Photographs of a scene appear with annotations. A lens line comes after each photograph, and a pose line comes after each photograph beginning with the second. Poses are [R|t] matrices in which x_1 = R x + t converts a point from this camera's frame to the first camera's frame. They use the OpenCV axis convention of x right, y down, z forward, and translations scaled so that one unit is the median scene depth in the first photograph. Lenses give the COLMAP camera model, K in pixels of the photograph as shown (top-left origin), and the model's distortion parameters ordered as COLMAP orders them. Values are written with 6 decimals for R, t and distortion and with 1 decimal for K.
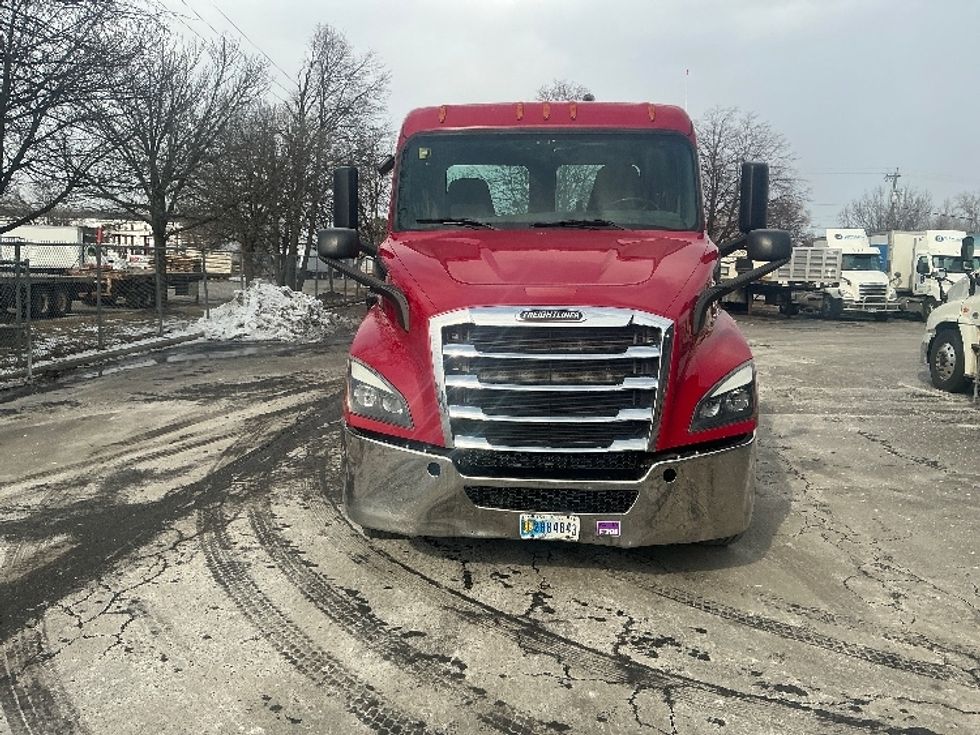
lens RADIAL K [[806.5, 0, 490.0], [0, 806.5, 367.5], [0, 0, 1]] dist [0.140111, -0.280522]
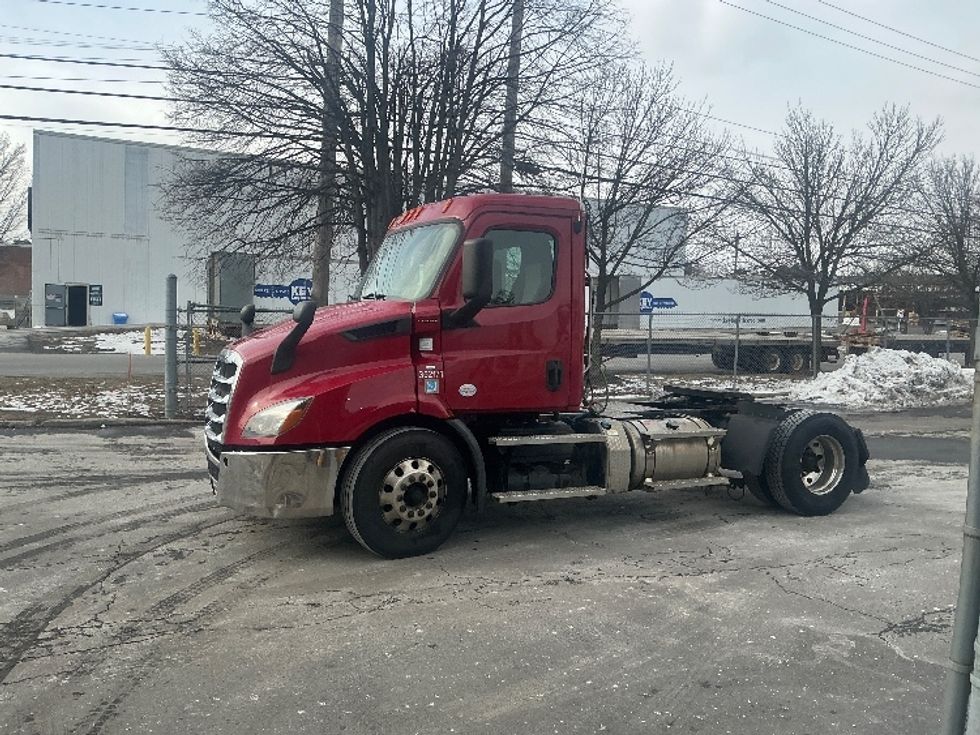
lens RADIAL K [[806.5, 0, 490.0], [0, 806.5, 367.5], [0, 0, 1]] dist [0.140111, -0.280522]
pose [[0.461612, 0.041835, -0.886095, 1.791972], [-0.116836, 0.993053, -0.013981, -0.077583], [0.879354, 0.109982, 0.463293, 0.707564]]
